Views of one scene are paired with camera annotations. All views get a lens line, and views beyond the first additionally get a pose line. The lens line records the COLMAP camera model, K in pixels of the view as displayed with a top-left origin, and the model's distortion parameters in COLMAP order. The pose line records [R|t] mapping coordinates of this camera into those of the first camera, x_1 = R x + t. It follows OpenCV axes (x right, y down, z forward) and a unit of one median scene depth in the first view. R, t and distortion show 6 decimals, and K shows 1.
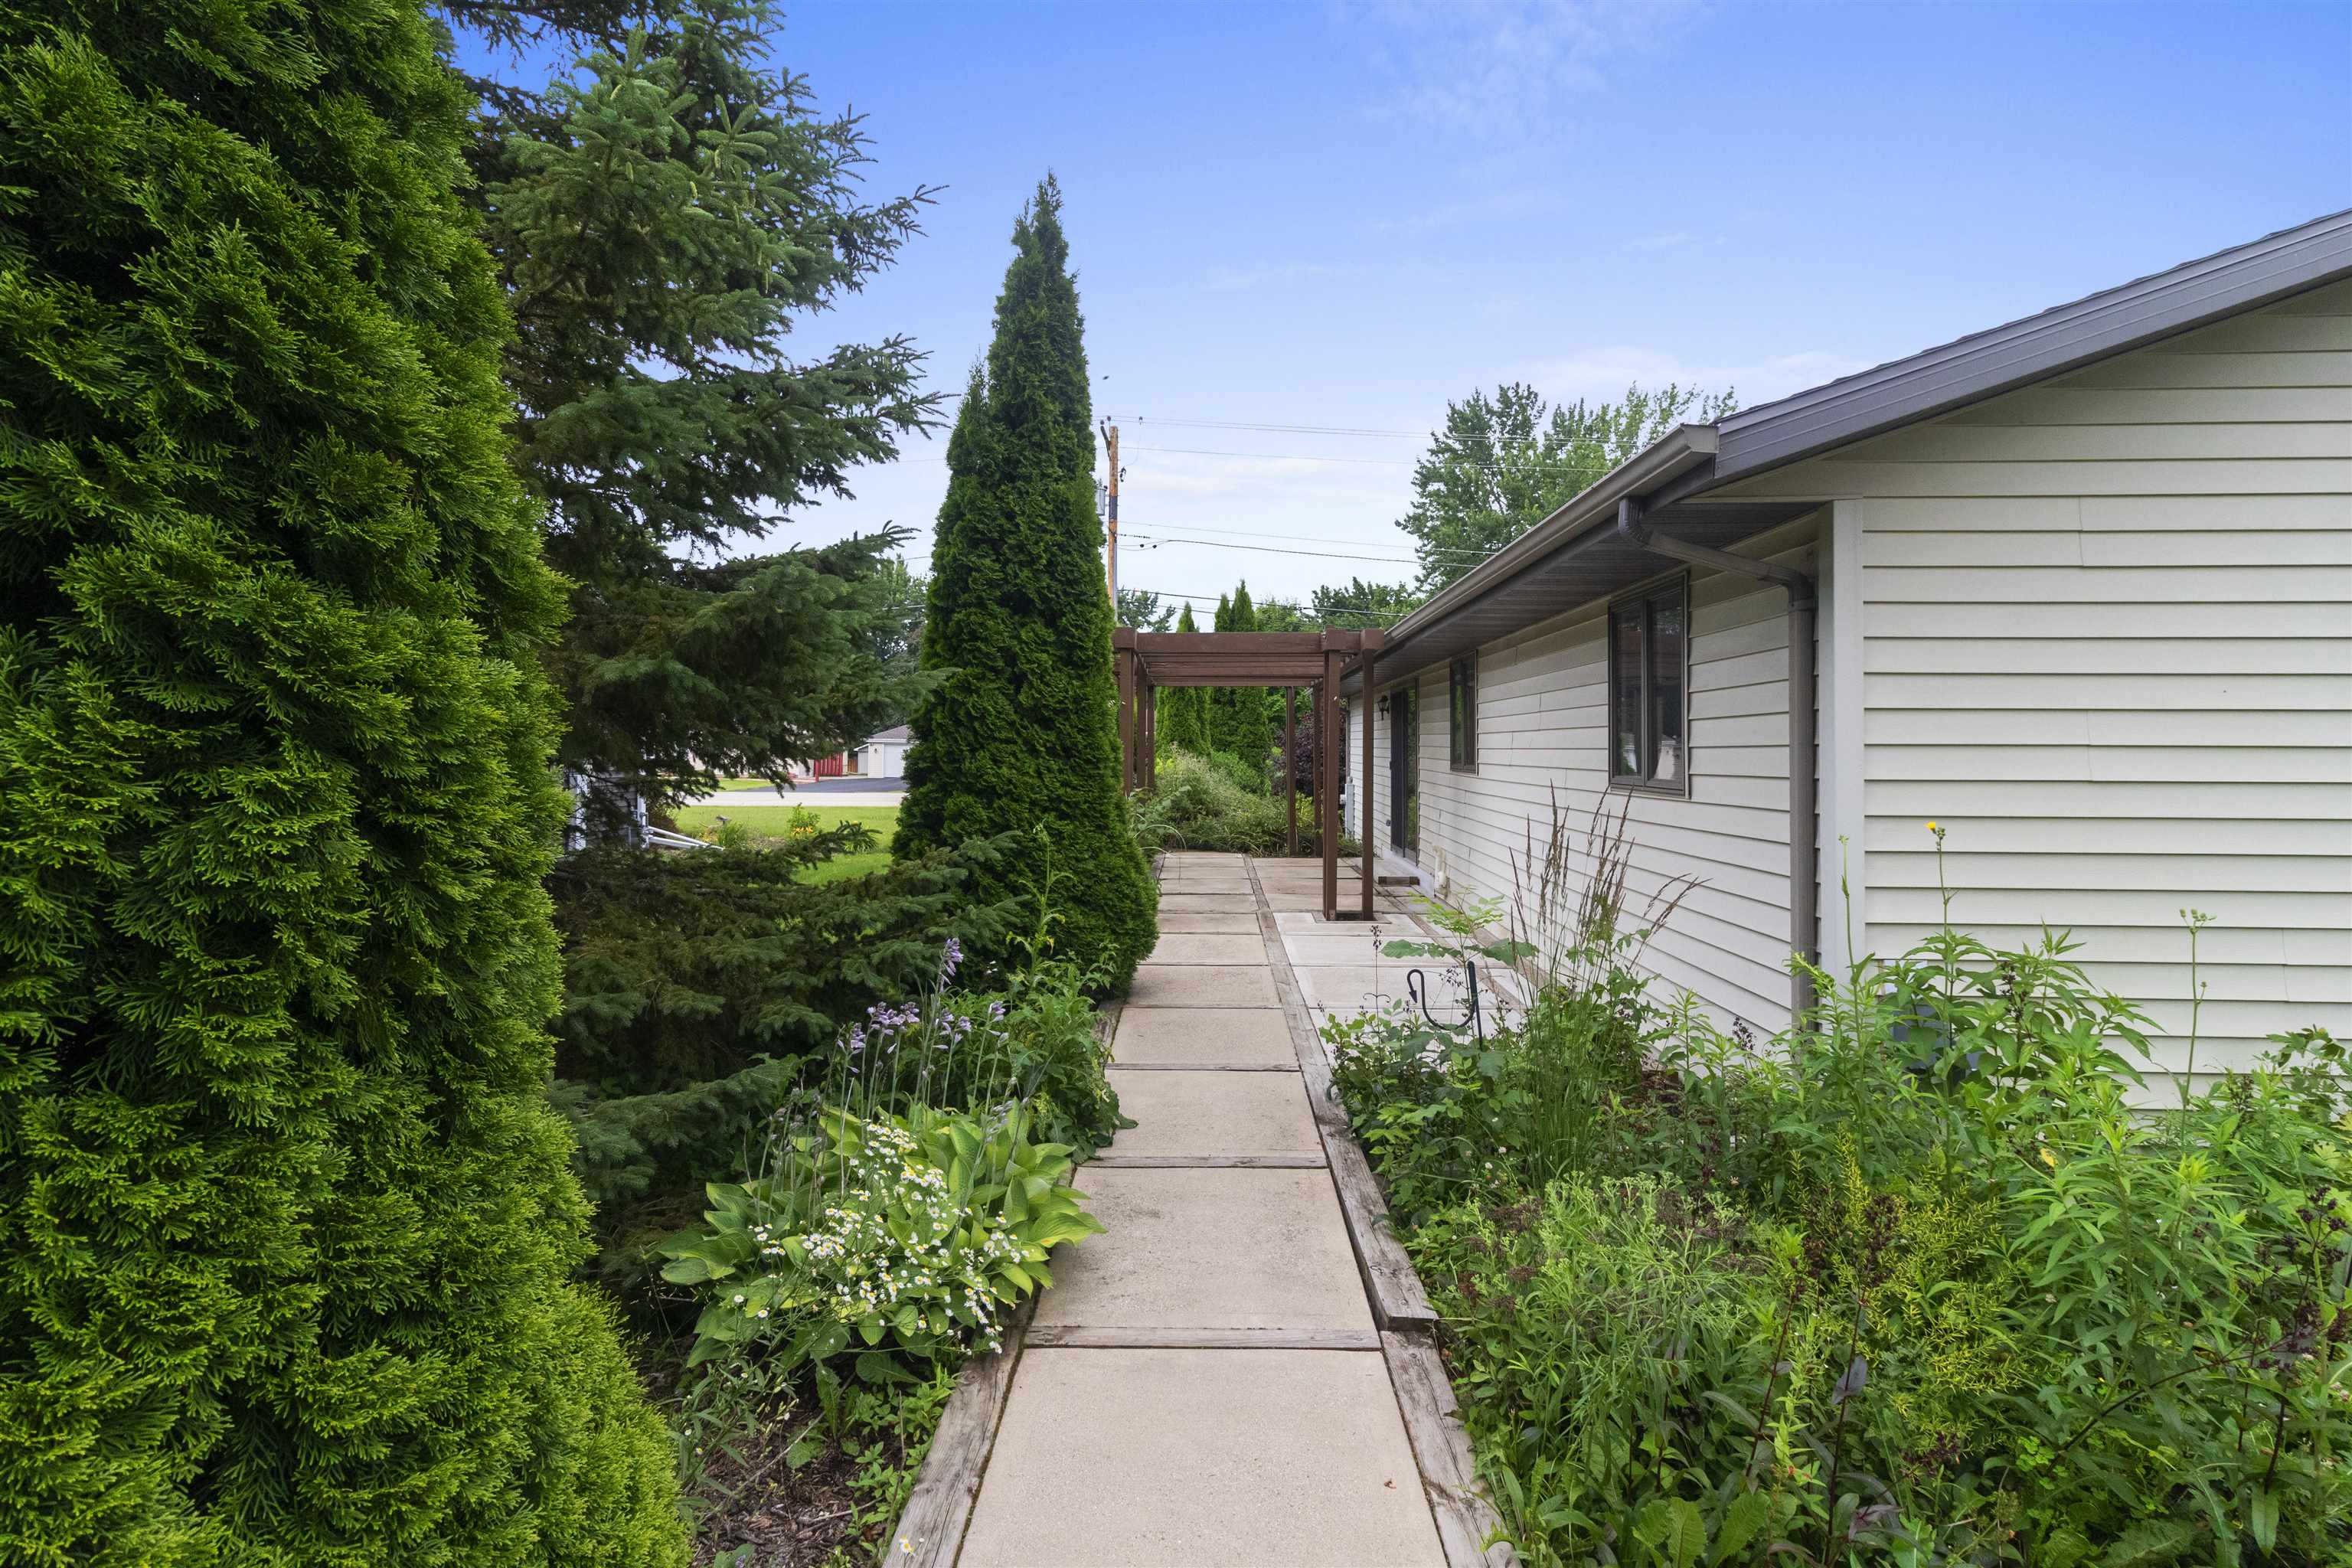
lens RADIAL K [[1094.1, 0, 1177.4], [0, 1094.1, 735.7], [0, 0, 1]] dist [0.000163, -0.000792]
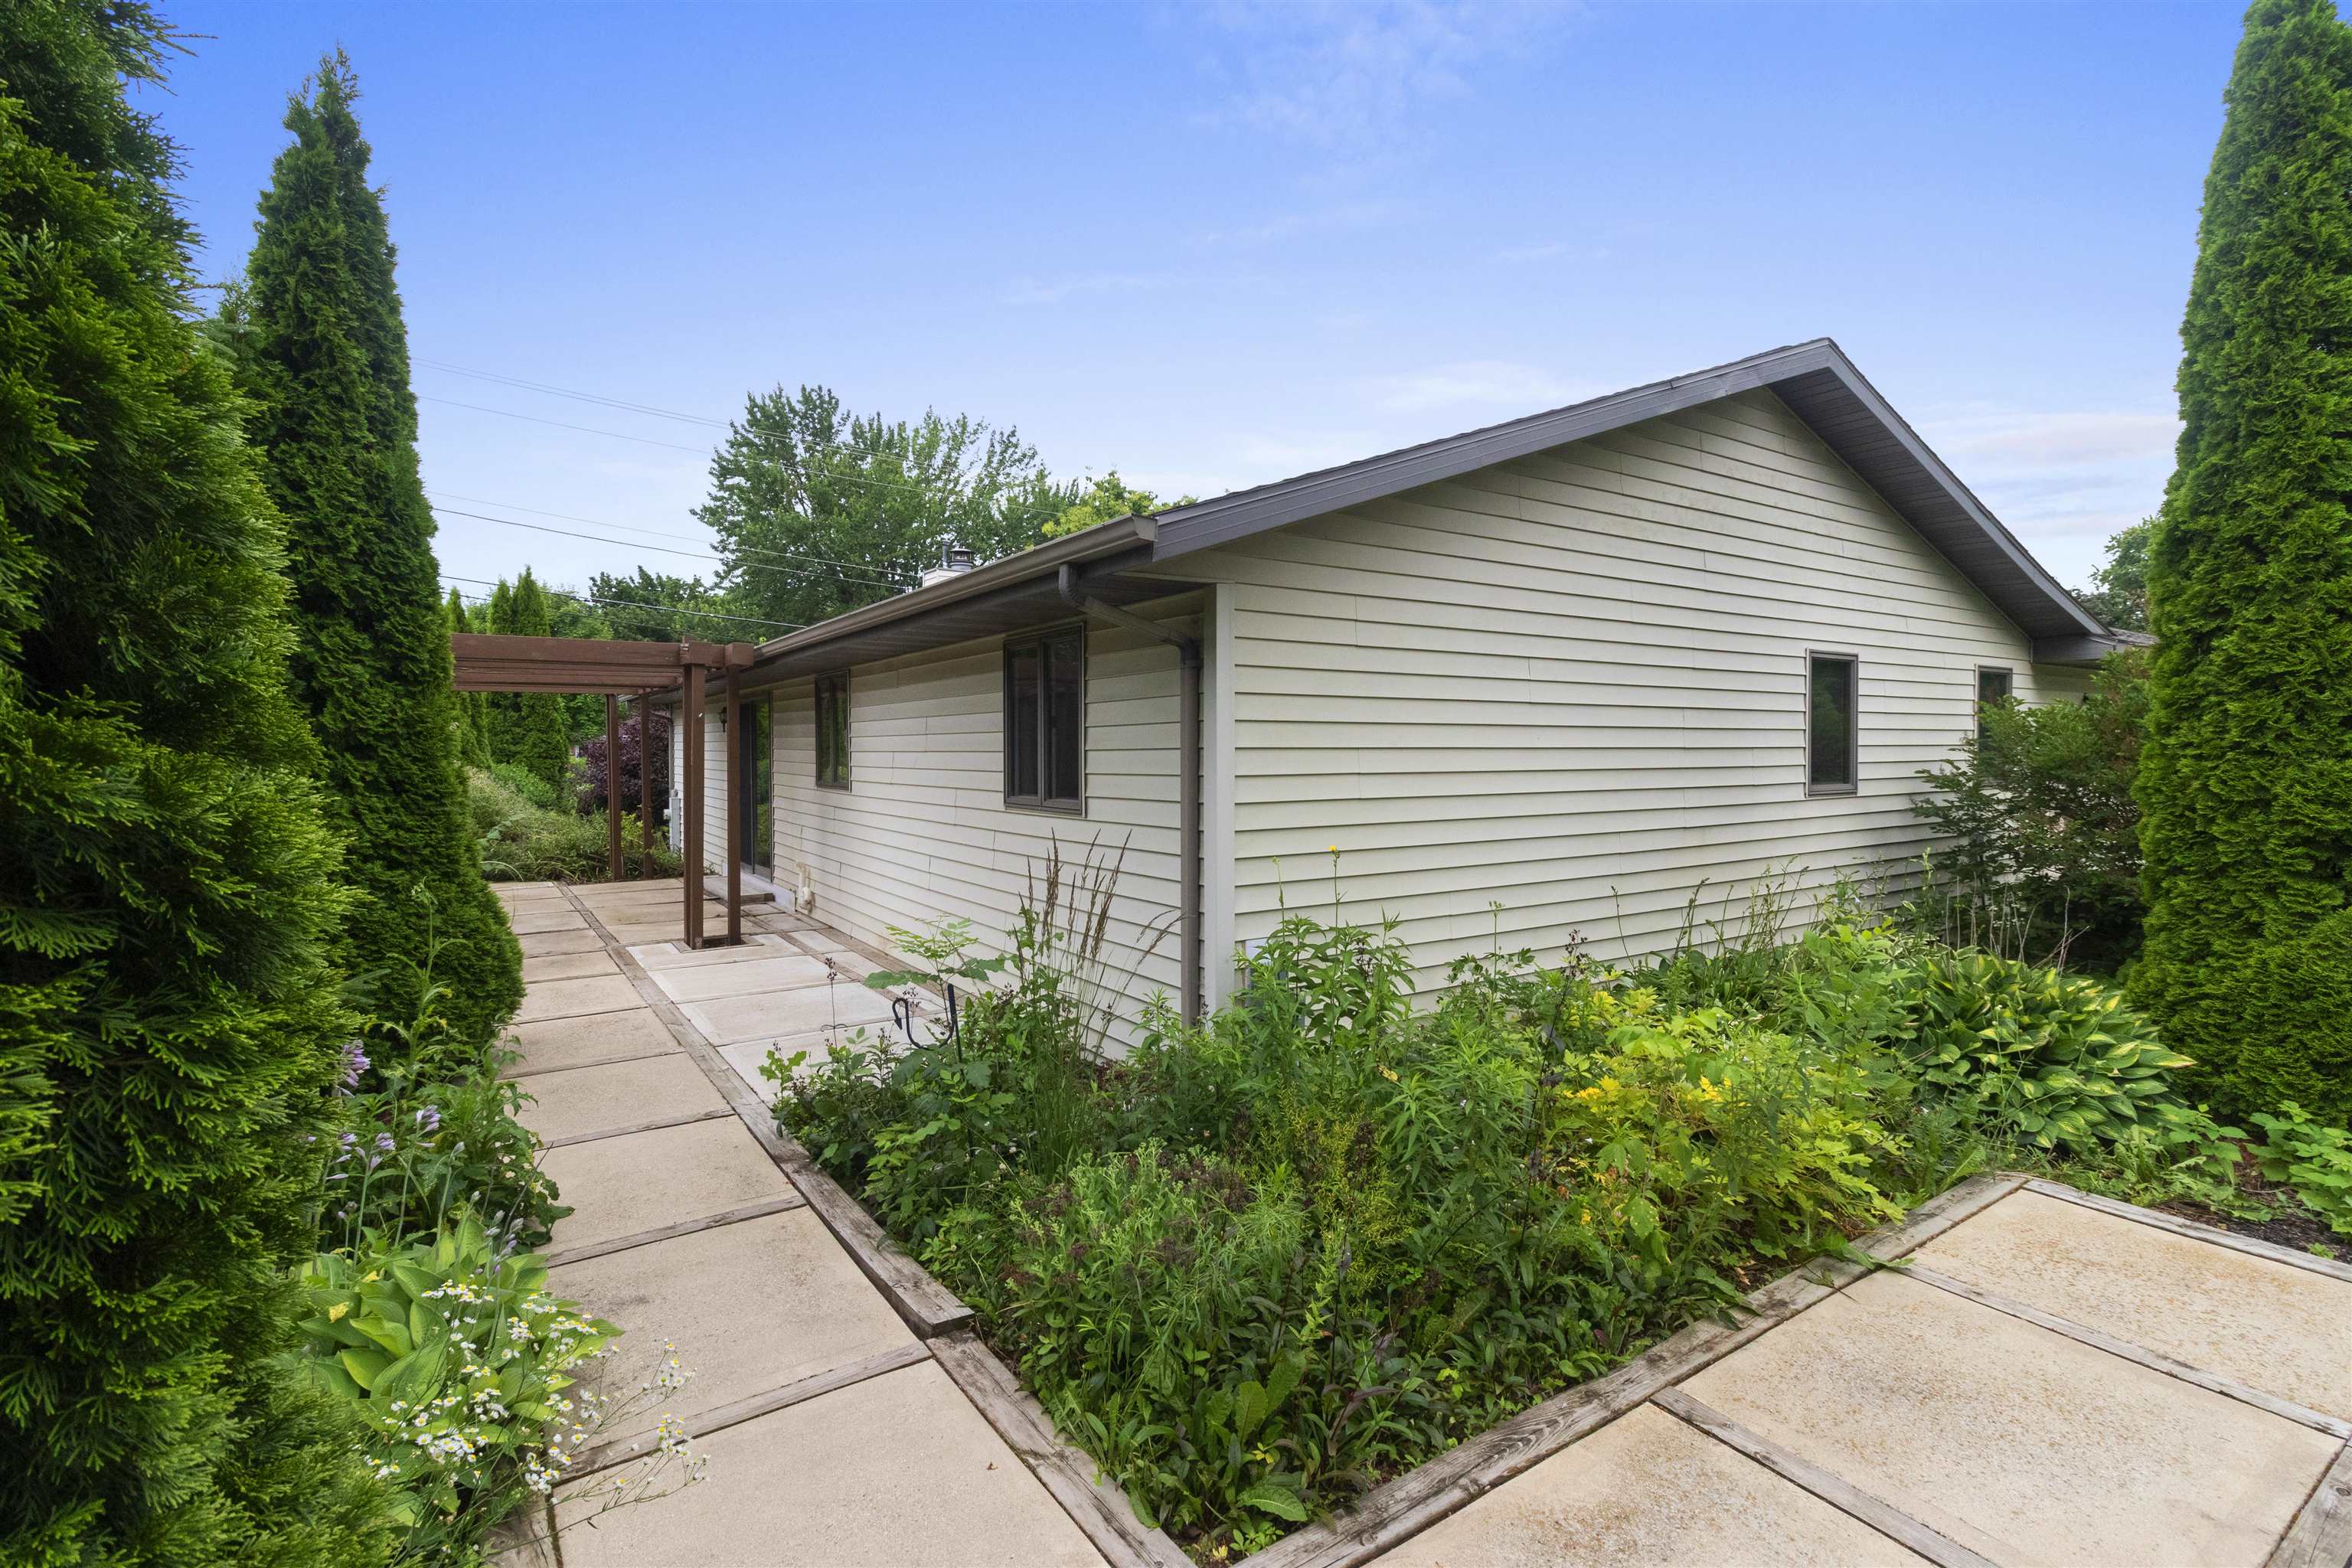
lens RADIAL K [[1076.3, 0, 1176.0], [0, 1076.3, 784.0], [0, 0, 1]] dist [-0.001107, 0.000015]
pose [[0.814806, -0.024448, 0.579218, -0.097915], [0.000439, 0.999136, 0.041554, -0.021302], [-0.579734, -0.033604, 0.814113, 0.006609]]
